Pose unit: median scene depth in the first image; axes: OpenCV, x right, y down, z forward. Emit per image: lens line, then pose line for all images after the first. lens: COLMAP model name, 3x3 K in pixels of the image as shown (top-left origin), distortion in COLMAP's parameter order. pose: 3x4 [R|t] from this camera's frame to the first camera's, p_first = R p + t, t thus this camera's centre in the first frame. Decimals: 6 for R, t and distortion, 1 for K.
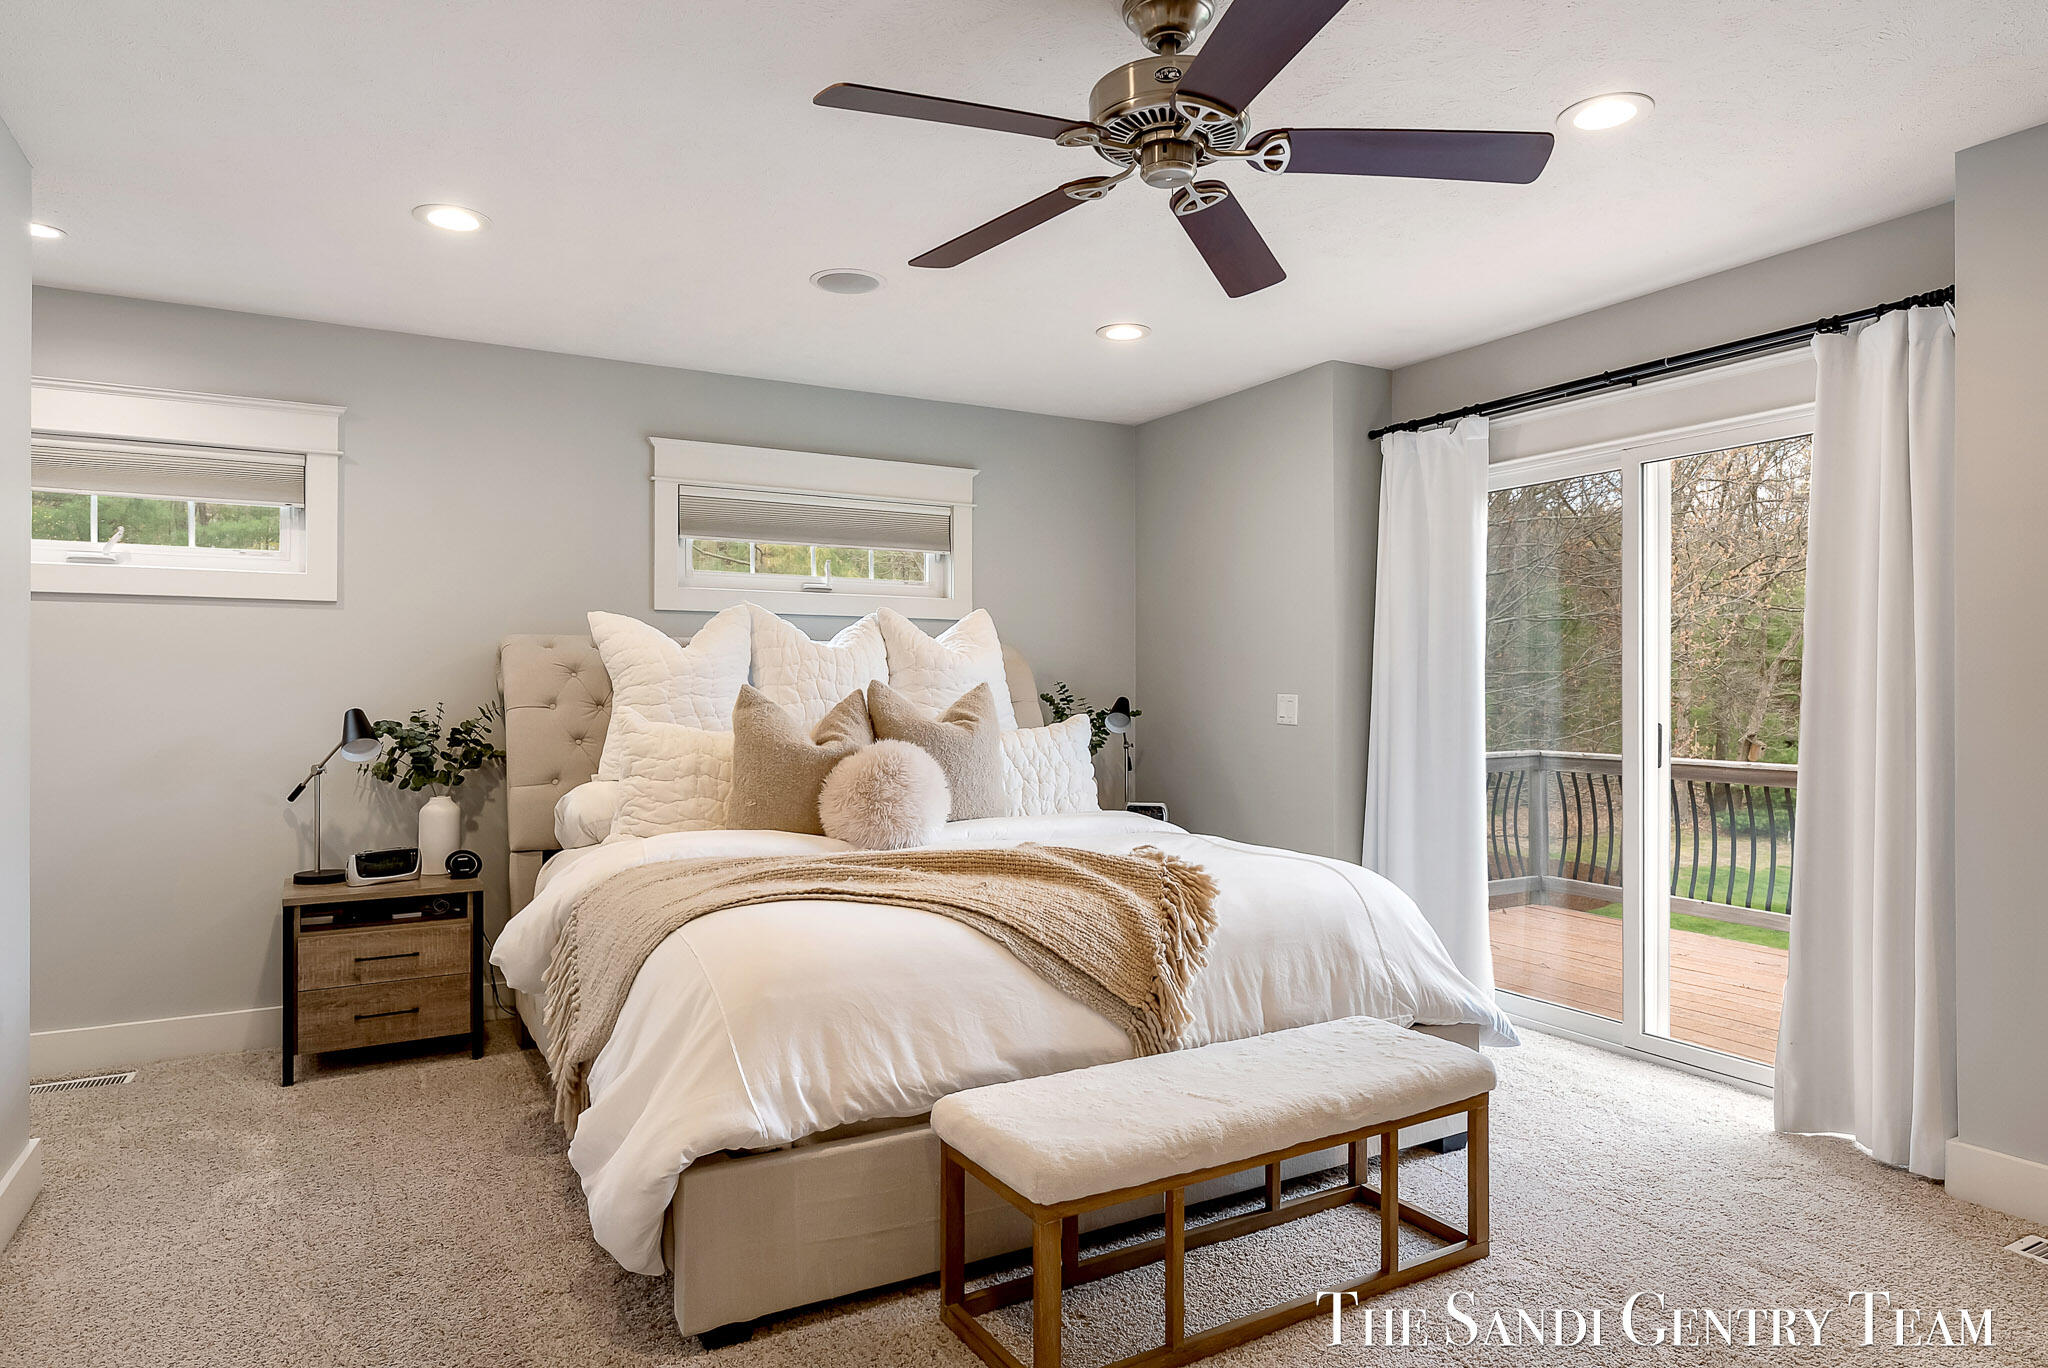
lens RADIAL K [[1212.4, 0, 1023.2], [0, 1212.4, 693.4], [0, 0, 1]] dist [0.000640, -0.002234]
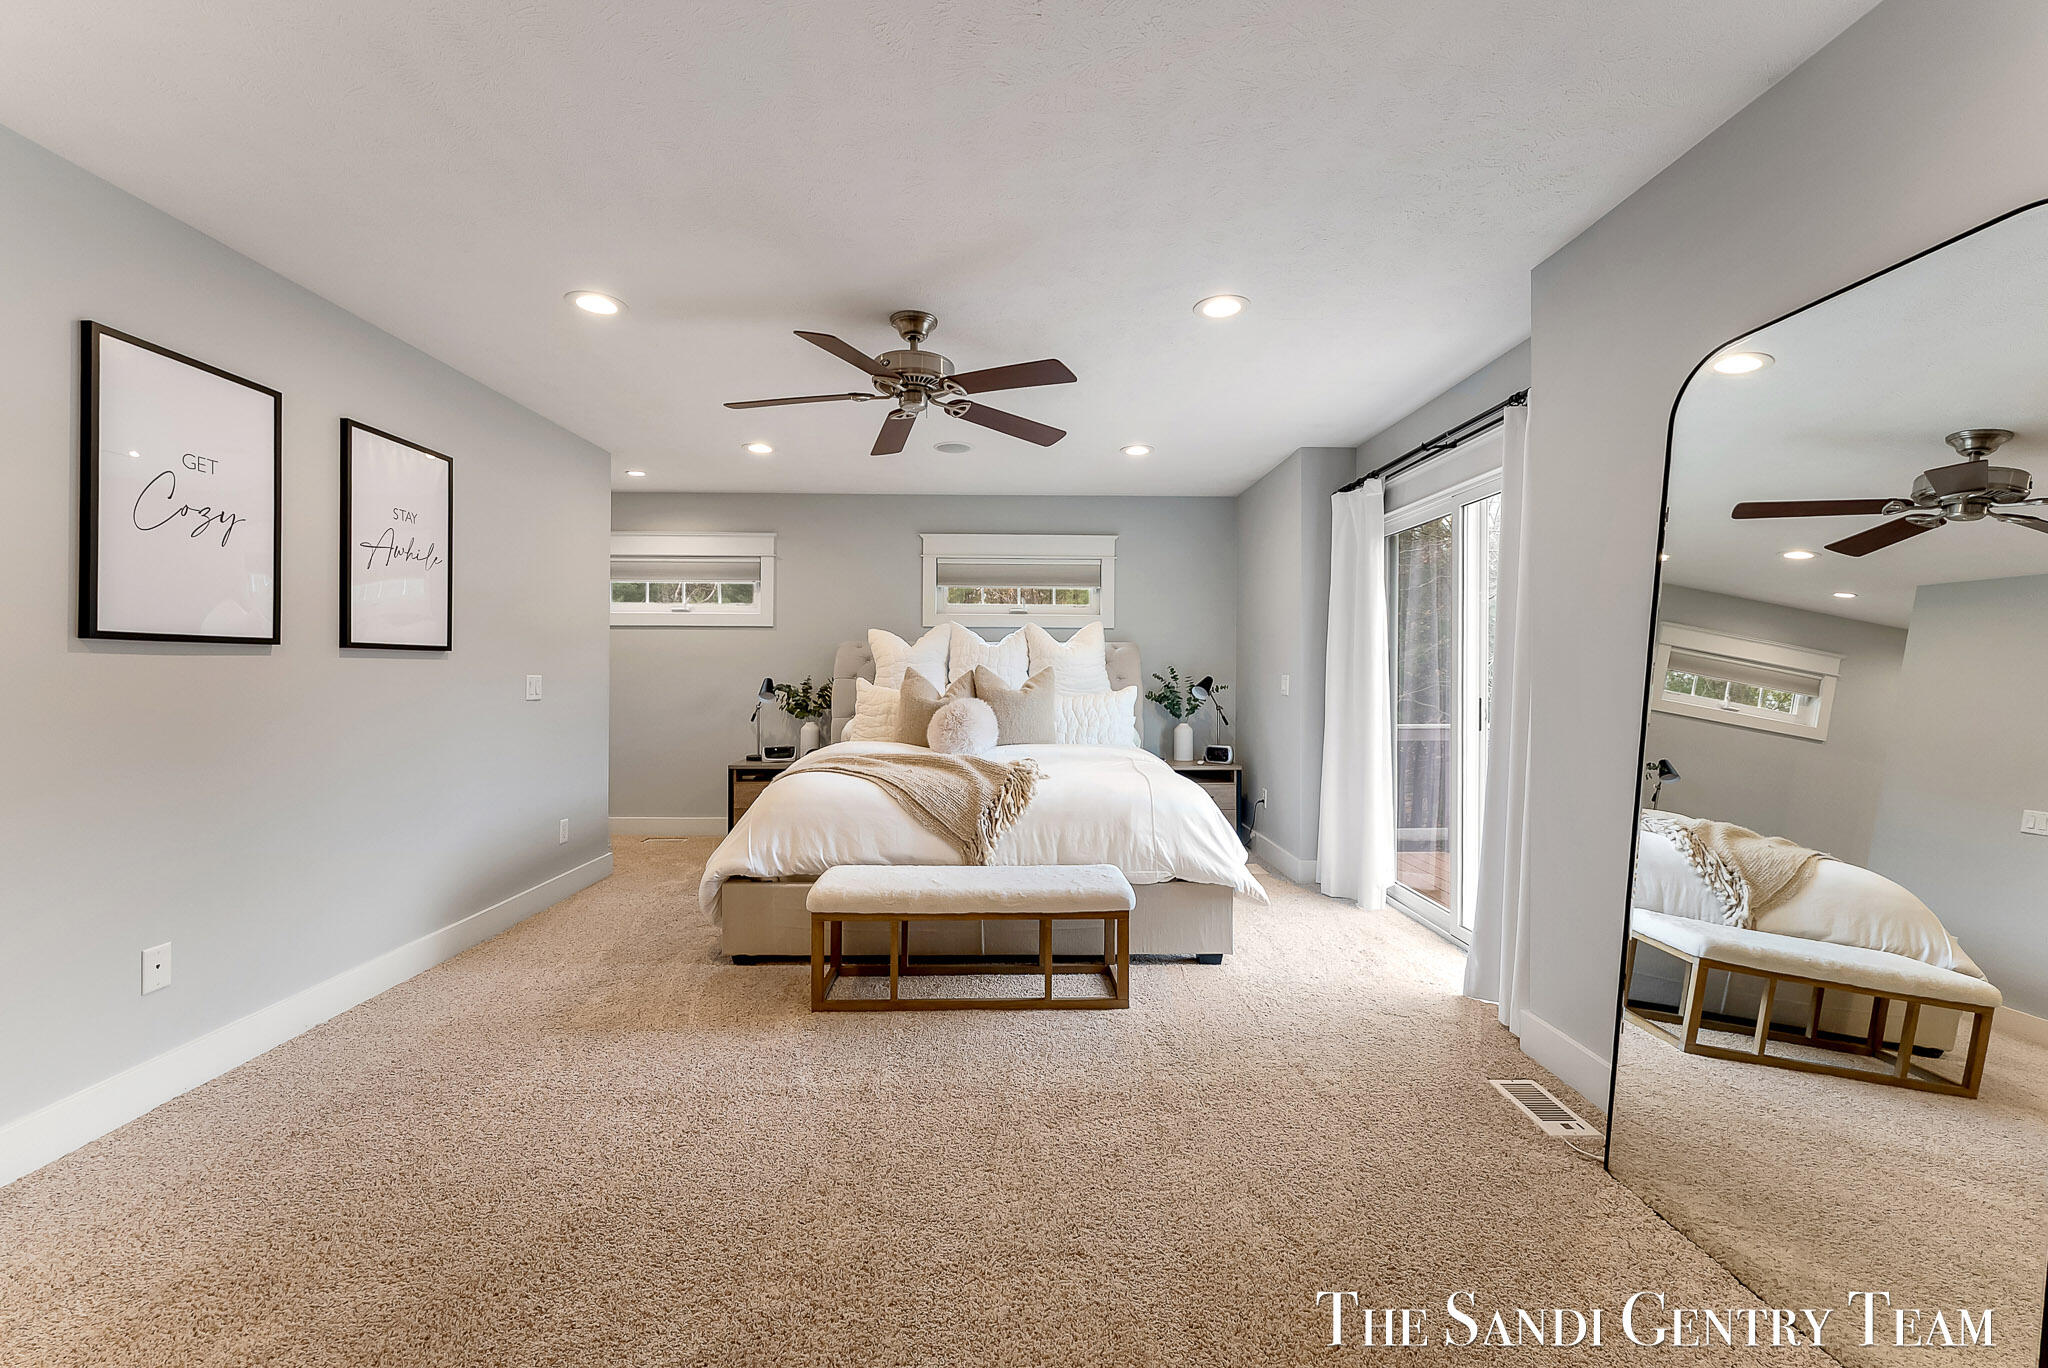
lens RADIAL K [[836.9, 0, 1025.8], [0, 836.9, 671.1], [0, 0, 1]] dist [0.002690, 0.000052]
pose [[0.878599, 0.005291, -0.477531, 0.562817], [-0.007232, 0.999971, -0.002226, 0.000851], [0.477506, 0.005409, 0.878612, -0.060214]]
